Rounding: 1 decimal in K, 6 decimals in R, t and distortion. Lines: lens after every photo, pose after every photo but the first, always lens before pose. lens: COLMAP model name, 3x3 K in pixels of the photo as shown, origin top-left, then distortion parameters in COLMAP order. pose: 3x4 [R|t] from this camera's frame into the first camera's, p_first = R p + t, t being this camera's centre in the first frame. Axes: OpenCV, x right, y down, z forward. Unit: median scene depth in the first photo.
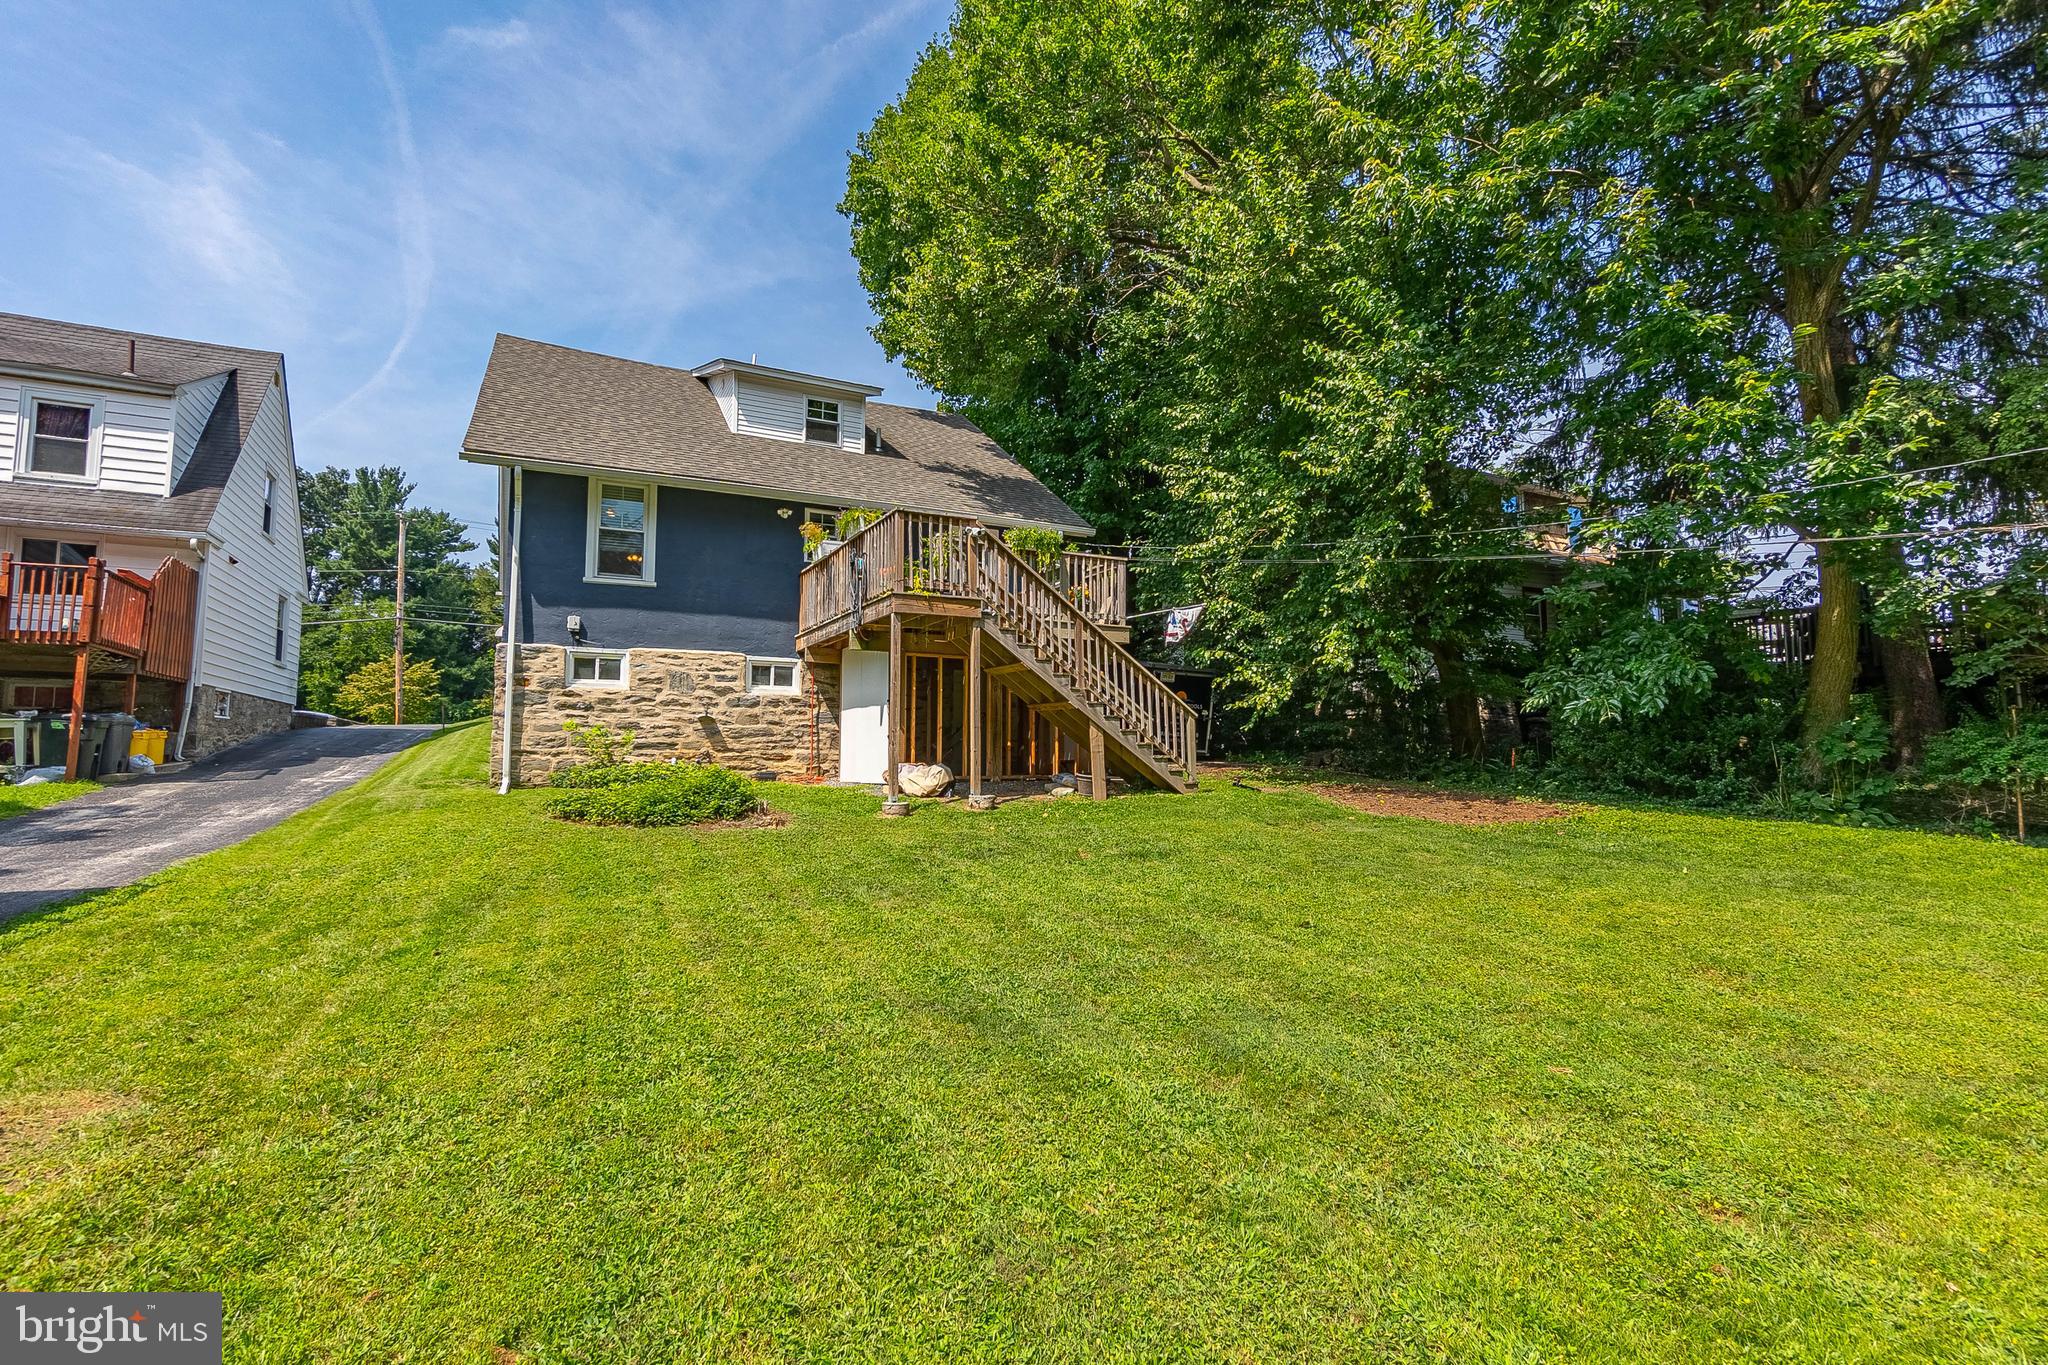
lens RADIAL K [[904.7, 0, 1000.4], [0, 904.7, 677.2], [0, 0, 1]] dist [-0.001479, 0.000049]
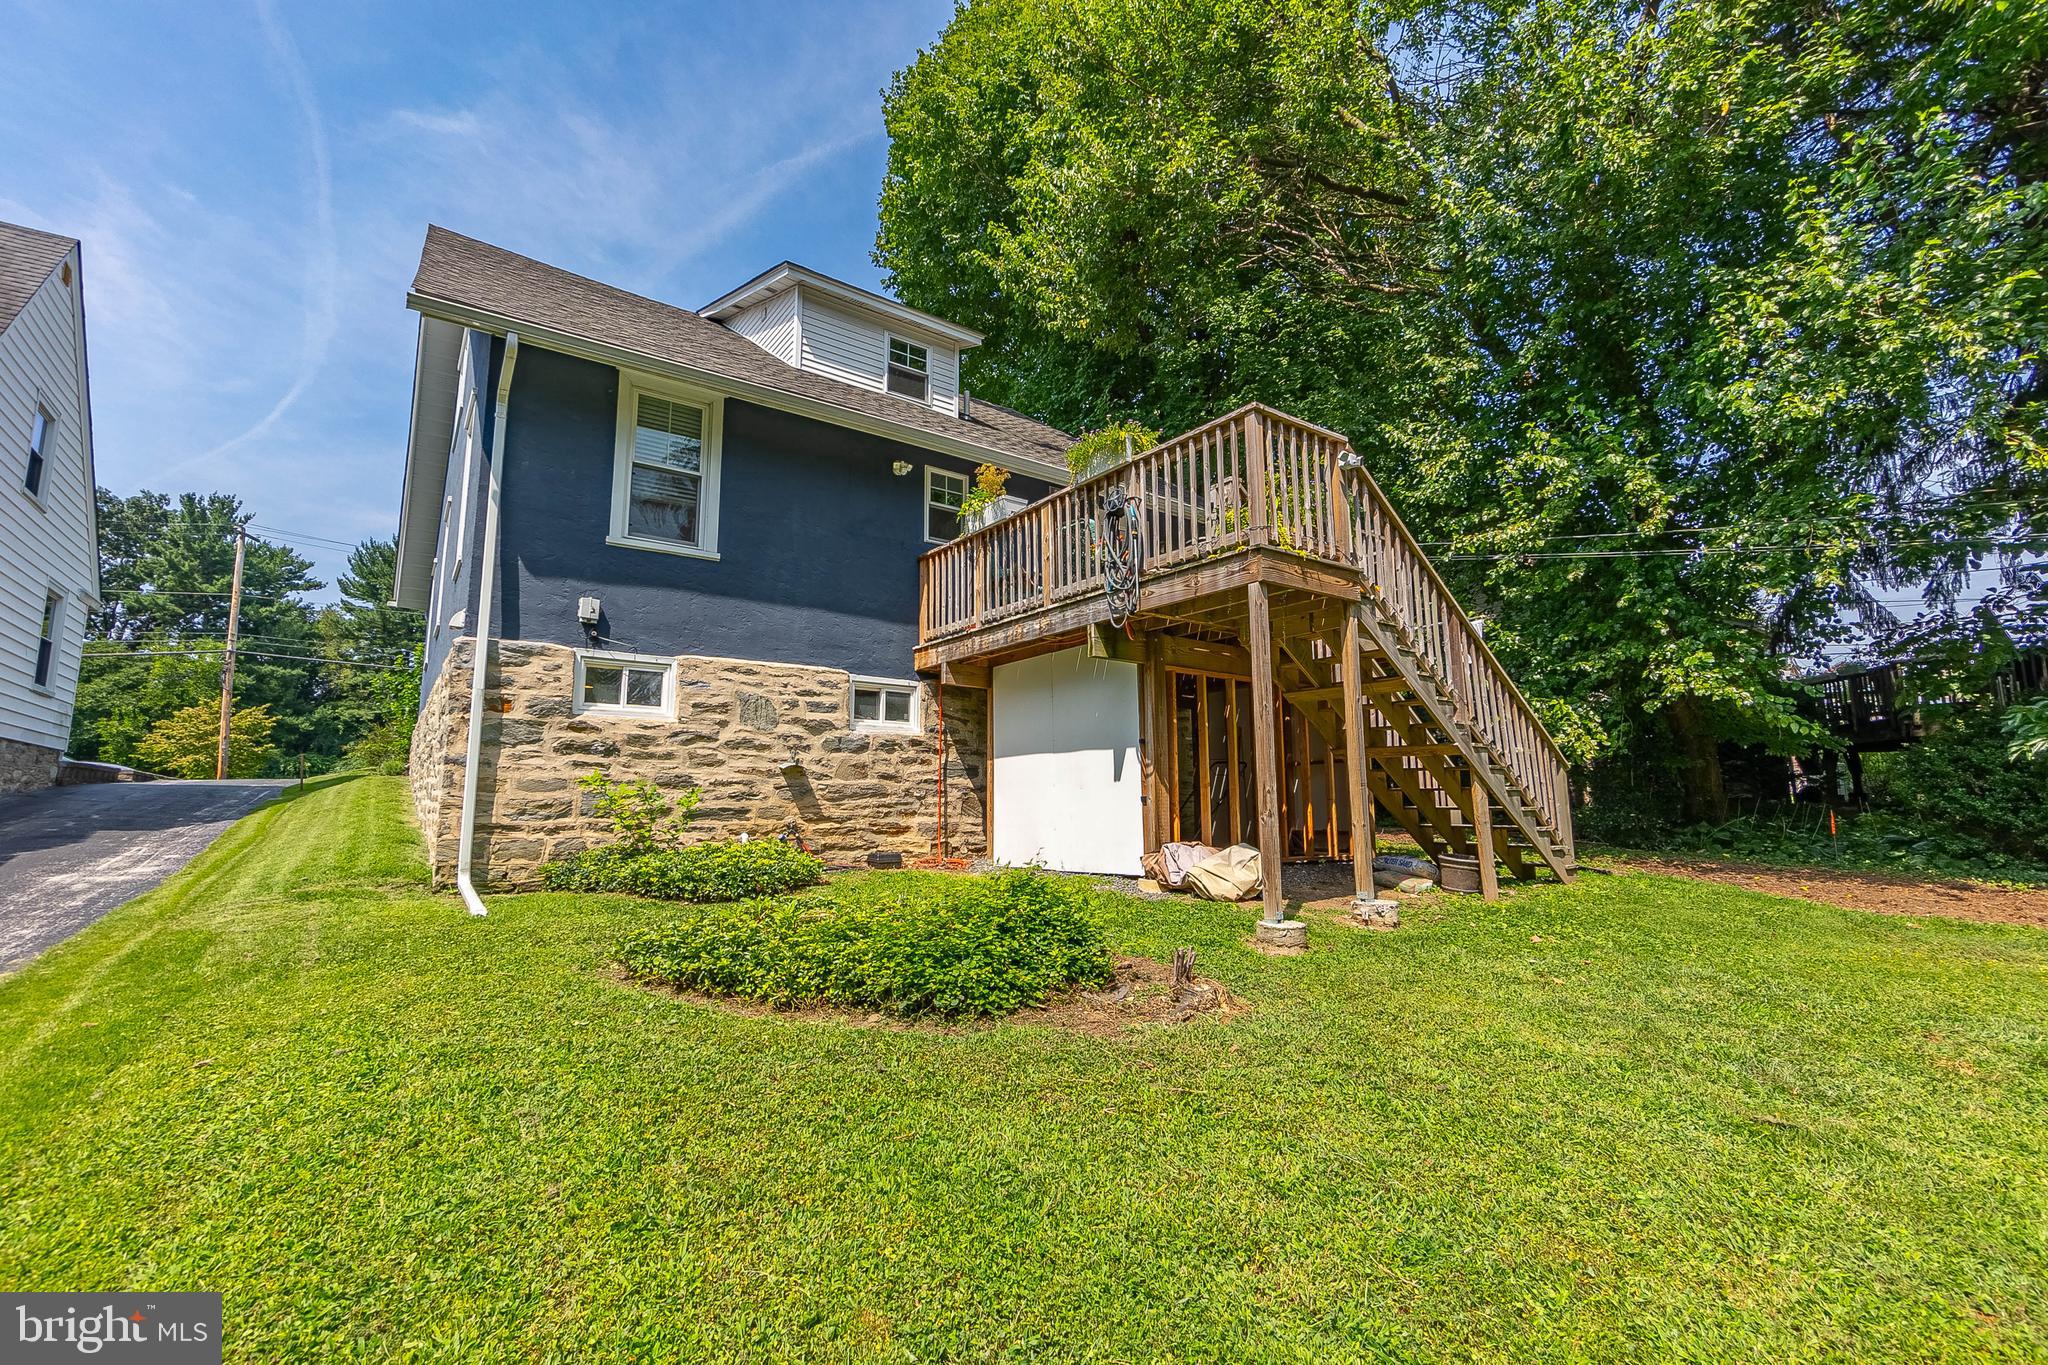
lens RADIAL K [[874.2, 0, 1024.0], [0, 874.2, 682.5], [0, 0, 1]] dist [-0.000851, -0.000515]
pose [[0.987630, 0.017392, 0.155836, -0.255273], [-0.008260, 0.998220, -0.059056, 0.018950], [-0.156586, 0.057039, 0.986016, 0.355746]]
